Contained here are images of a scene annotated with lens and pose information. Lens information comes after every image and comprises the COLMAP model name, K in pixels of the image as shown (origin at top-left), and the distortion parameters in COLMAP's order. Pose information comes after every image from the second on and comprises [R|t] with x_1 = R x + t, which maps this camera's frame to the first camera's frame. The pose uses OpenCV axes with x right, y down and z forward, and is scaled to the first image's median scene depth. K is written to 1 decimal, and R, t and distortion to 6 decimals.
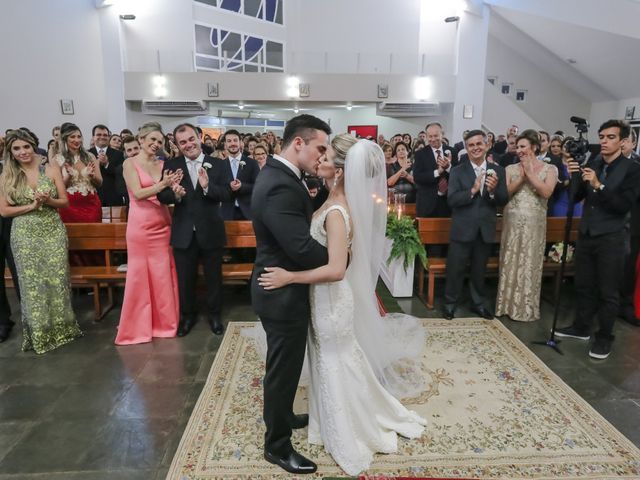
lens RADIAL K [[418.0, 0, 320.0], [0, 418.0, 240.0], [0, 0, 1]] dist [-0.023003, 0.004425]
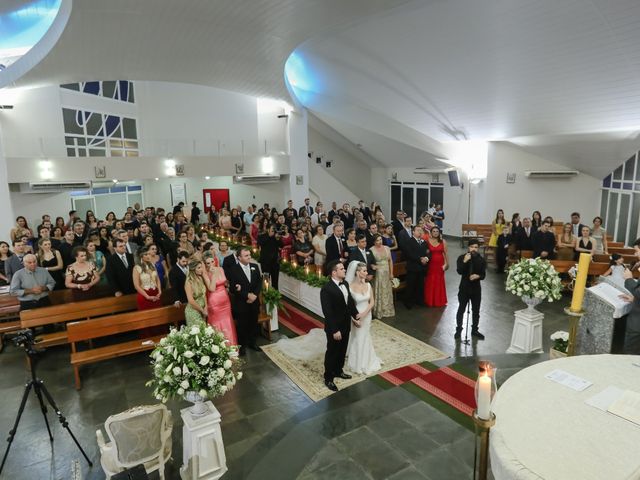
lens RADIAL K [[418.0, 0, 320.0], [0, 418.0, 240.0], [0, 0, 1]] dist [-0.023003, 0.004425]
pose [[0.883291, -0.096420, 0.458803, -0.224129], [0.125540, 0.991529, -0.033316, -0.051201], [-0.451704, 0.087026, 0.887913, -0.231429]]
